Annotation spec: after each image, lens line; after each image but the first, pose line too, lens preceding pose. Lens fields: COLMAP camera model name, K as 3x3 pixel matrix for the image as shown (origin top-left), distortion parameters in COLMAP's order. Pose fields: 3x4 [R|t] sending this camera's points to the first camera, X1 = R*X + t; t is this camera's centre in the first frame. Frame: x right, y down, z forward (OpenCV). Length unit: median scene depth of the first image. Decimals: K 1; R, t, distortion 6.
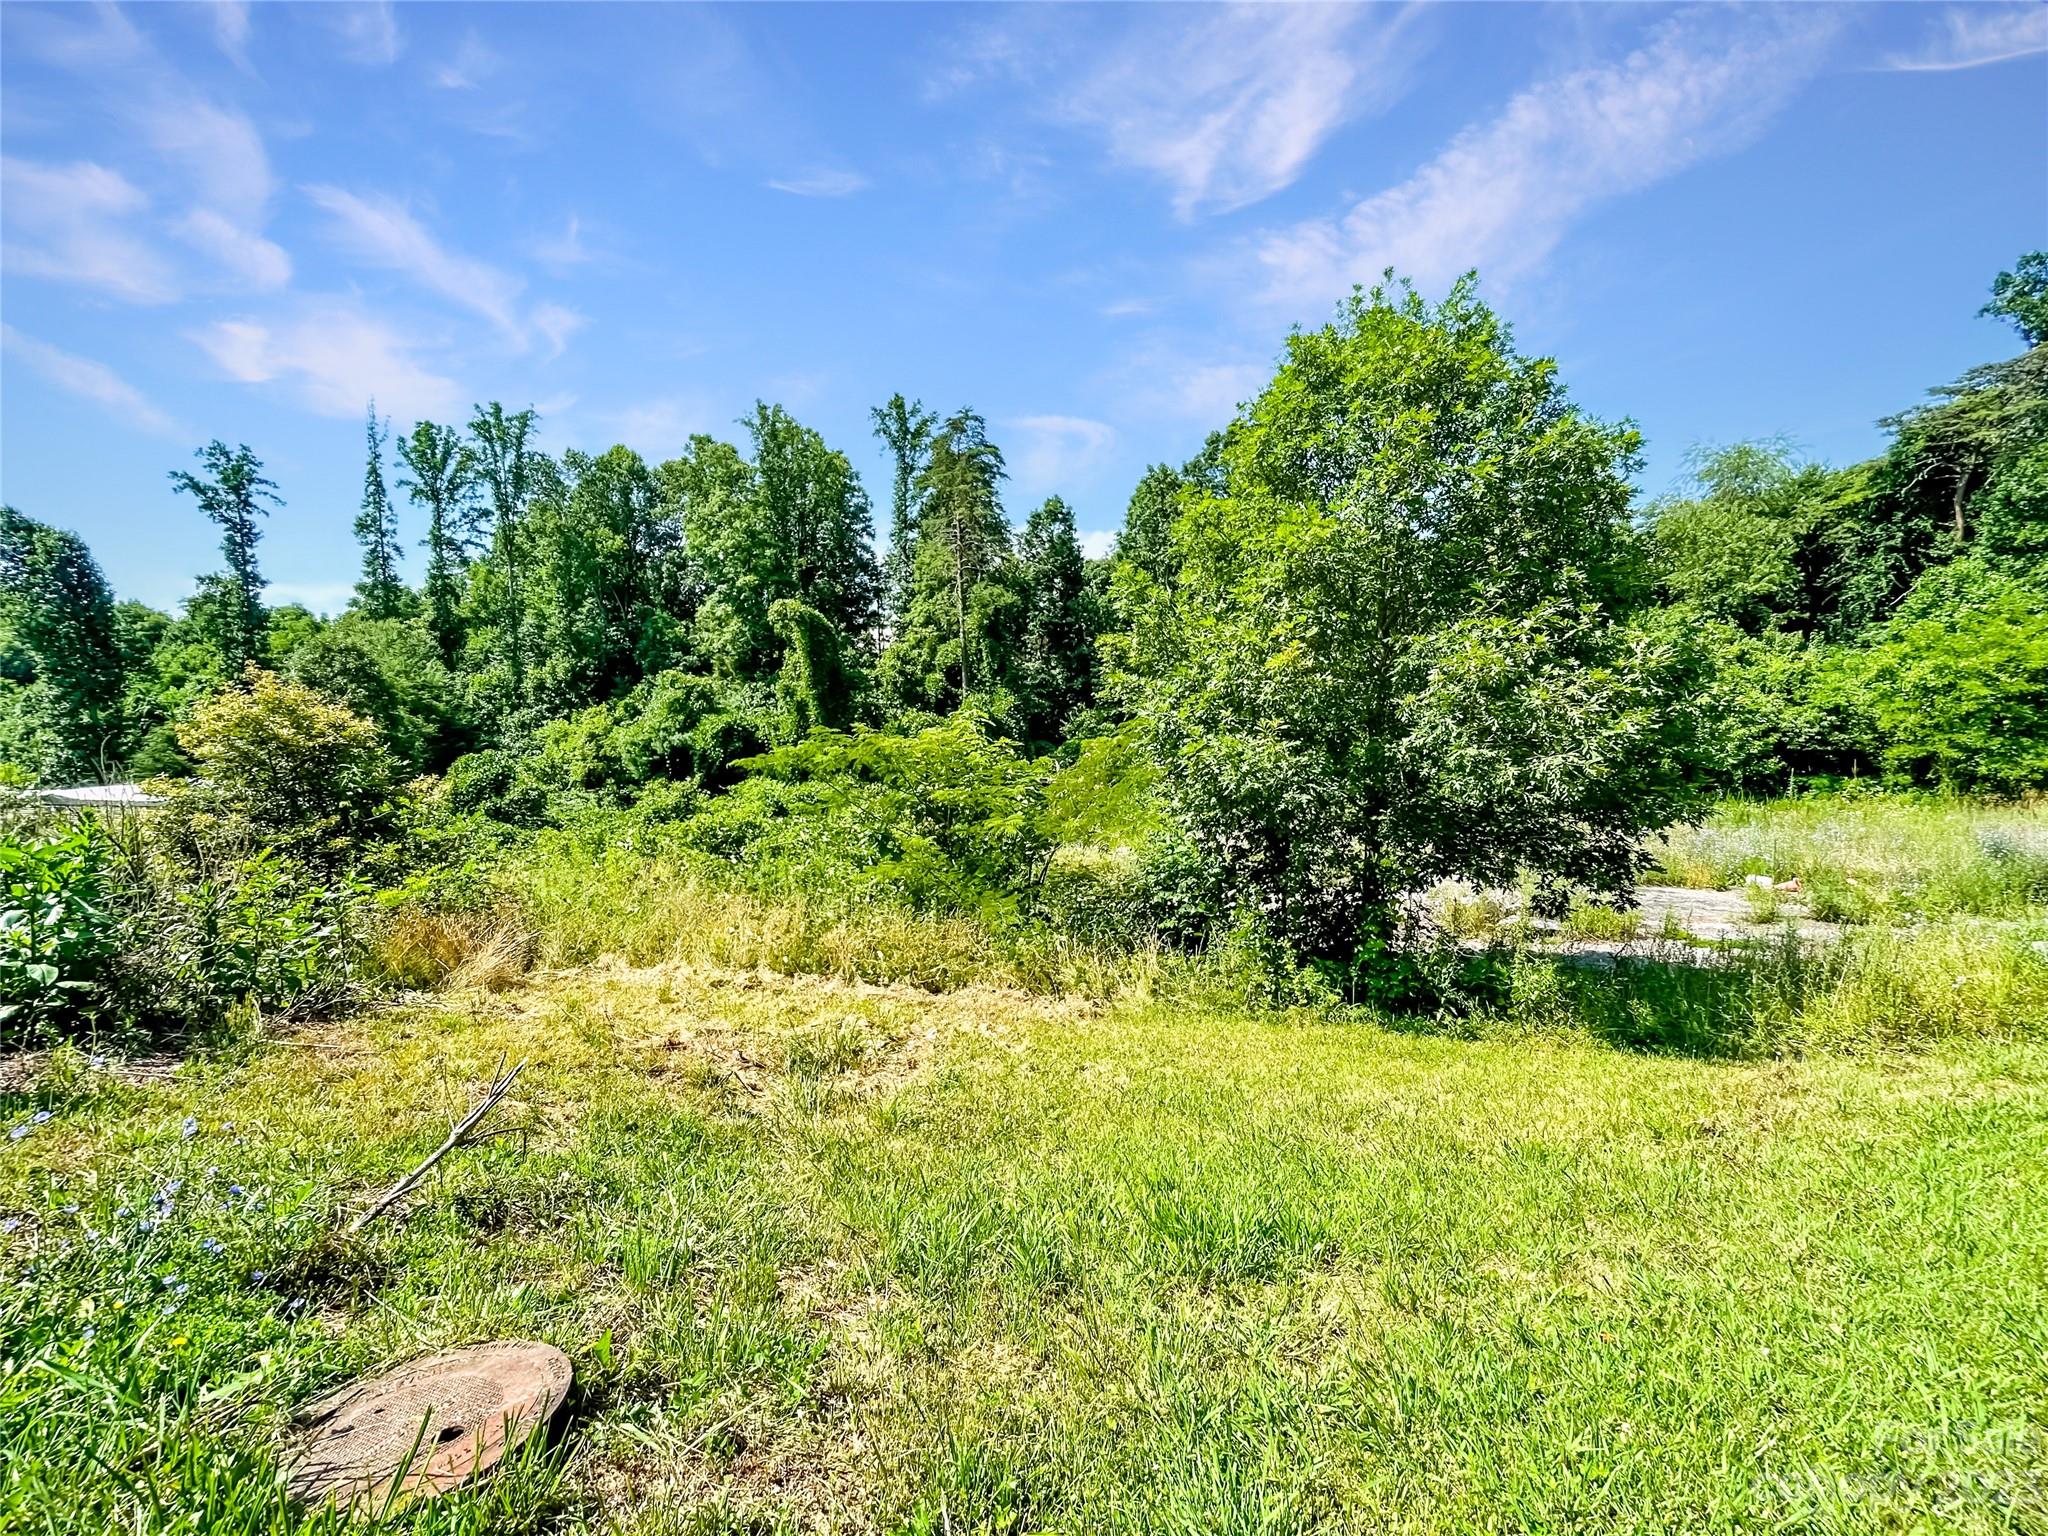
lens RADIAL K [[835.0, 0, 1024.8], [0, 835.0, 768.7], [0, 0, 1]] dist [-0.002742, 0.000861]
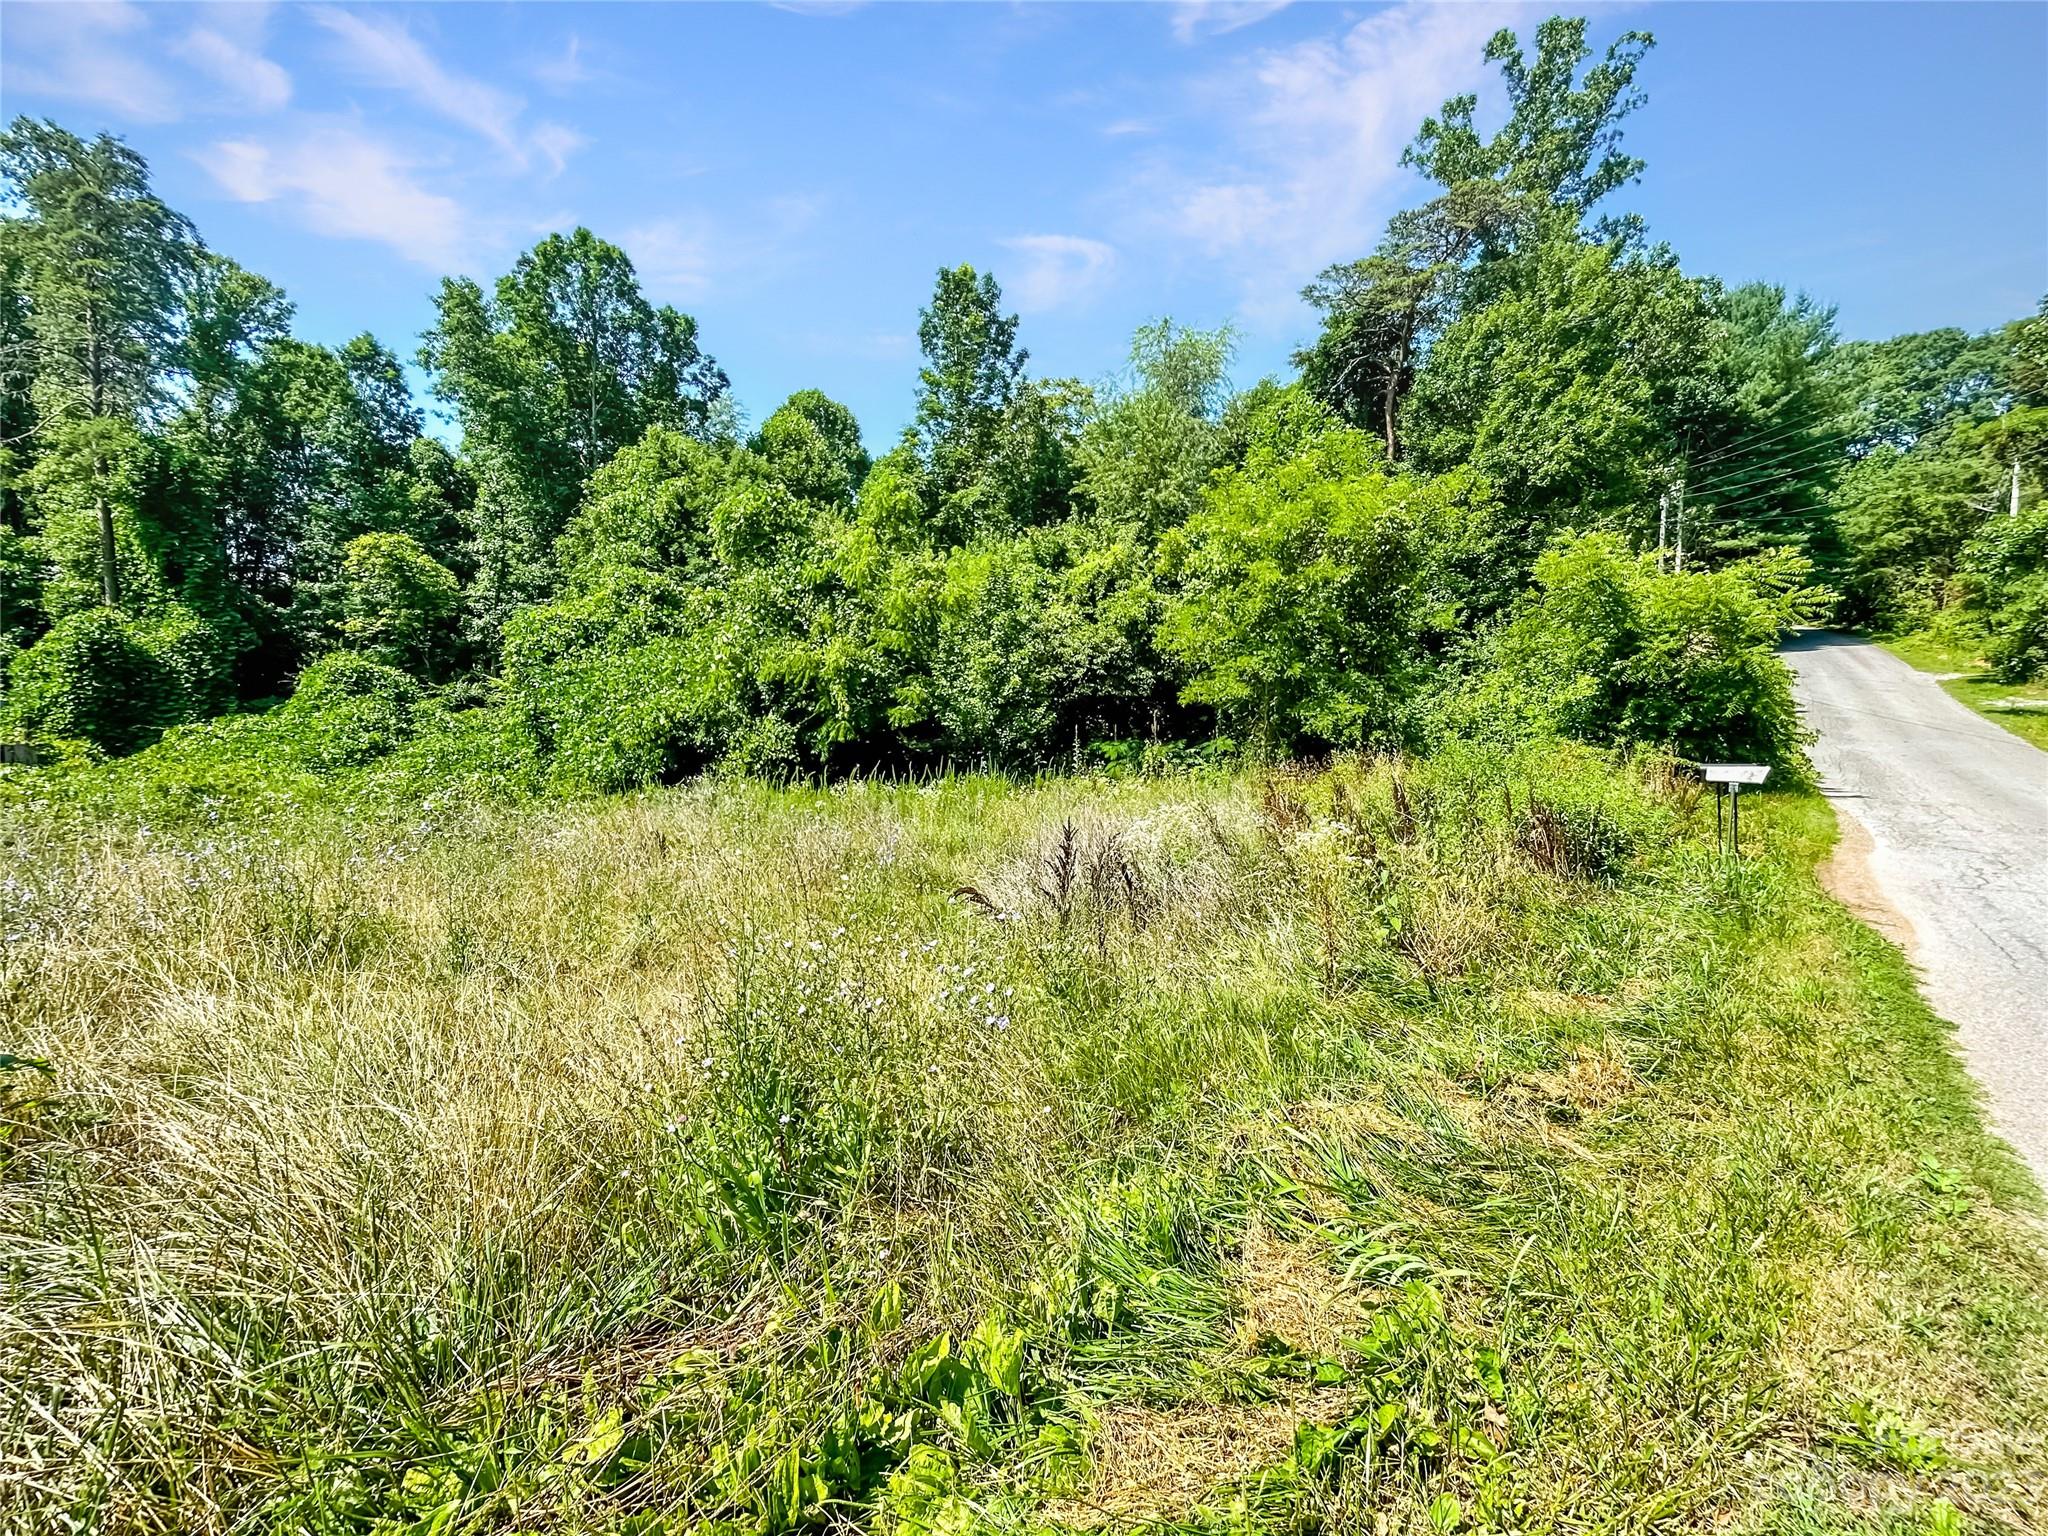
lens RADIAL K [[835.0, 0, 1027.8], [0, 835.0, 766.5], [0, 0, 1]] dist [-0.002742, 0.000861]
pose [[0.954305, 0.012150, 0.298587, 0.363203], [-0.009917, 0.999910, -0.008993, 0.017725], [-0.298670, 0.005621, 0.954340, 0.226100]]
